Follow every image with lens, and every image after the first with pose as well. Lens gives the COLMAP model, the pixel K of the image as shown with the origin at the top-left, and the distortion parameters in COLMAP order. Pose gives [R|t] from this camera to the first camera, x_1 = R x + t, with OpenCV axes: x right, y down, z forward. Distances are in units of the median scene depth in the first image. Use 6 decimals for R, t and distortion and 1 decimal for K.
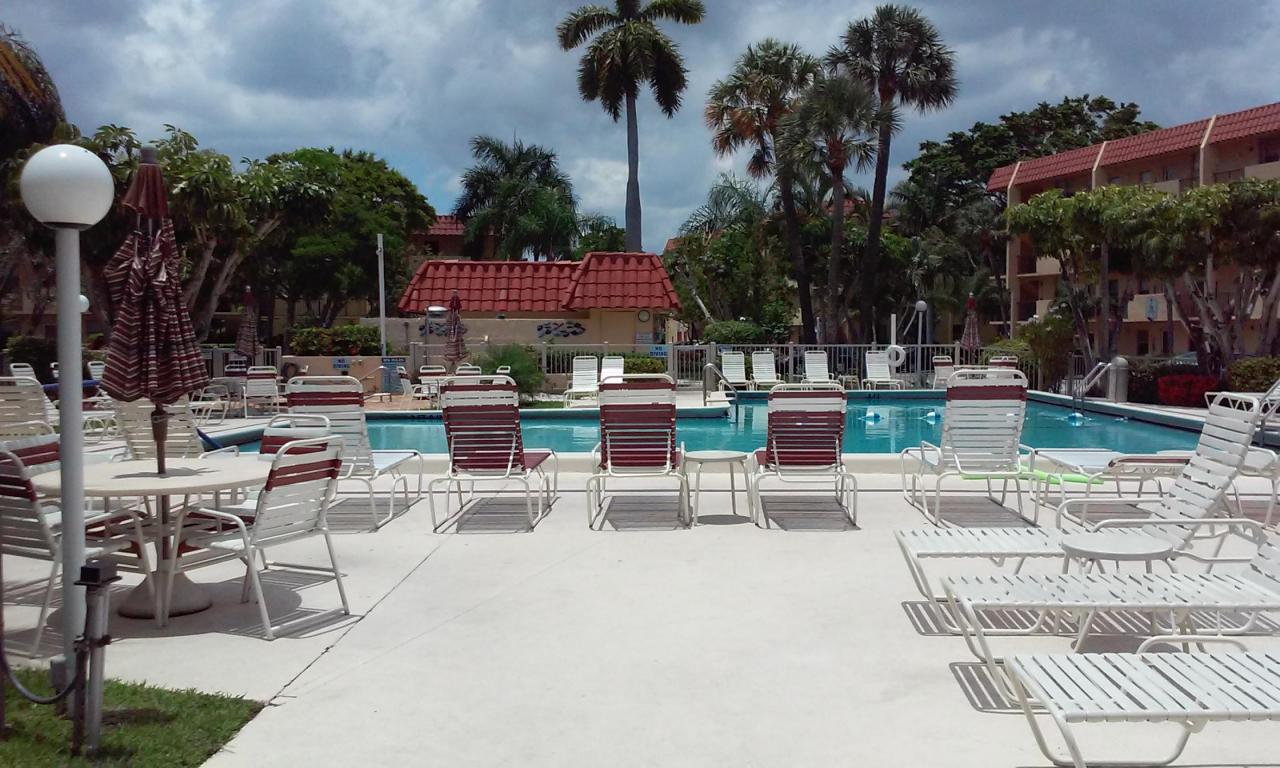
lens RADIAL K [[1202.1, 0, 663.1], [0, 1202.1, 363.2], [0, 0, 1]] dist [0.151182, -0.402814]
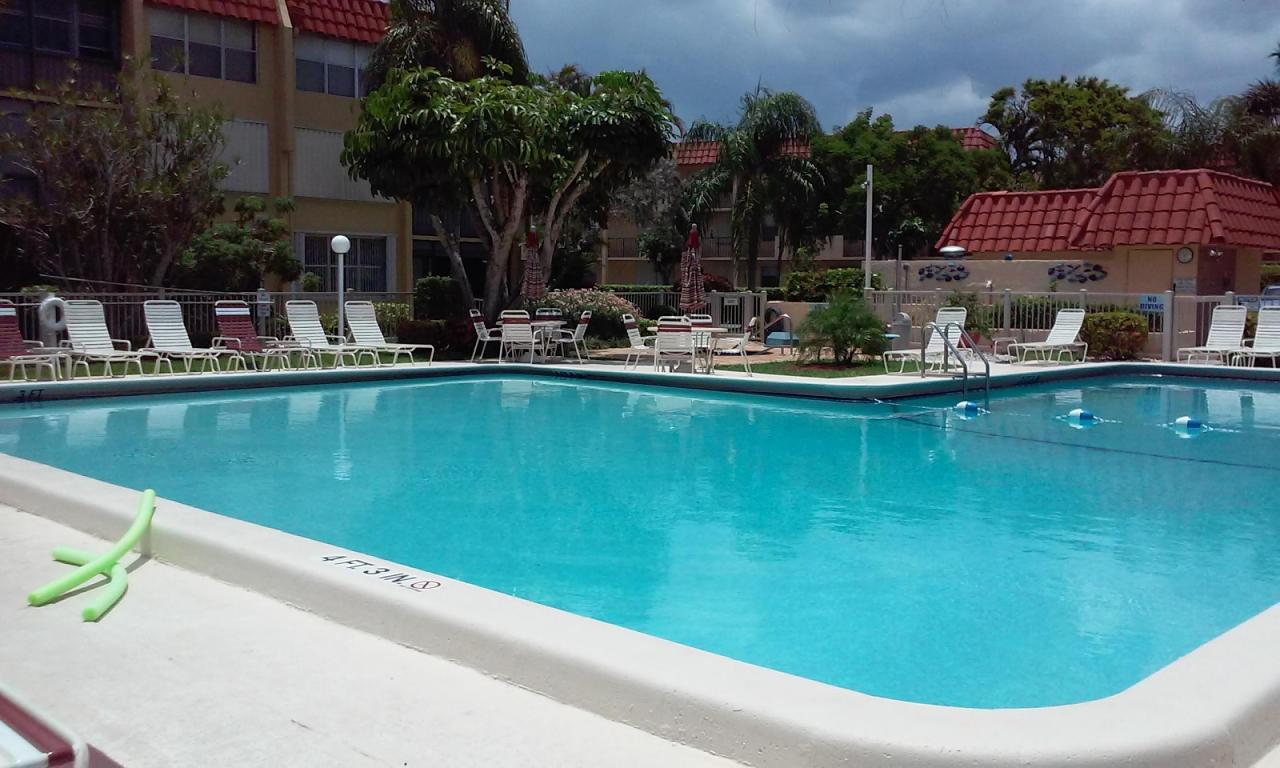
lens RADIAL K [[1202.1, 0, 663.1], [0, 1202.1, 363.2], [0, 0, 1]] dist [0.151182, -0.402814]
pose [[0.767084, 0.051507, -0.639475, 0.220212], [-0.023290, 0.998351, 0.052475, -0.004703], [0.641123, -0.025359, 0.767019, 0.214009]]
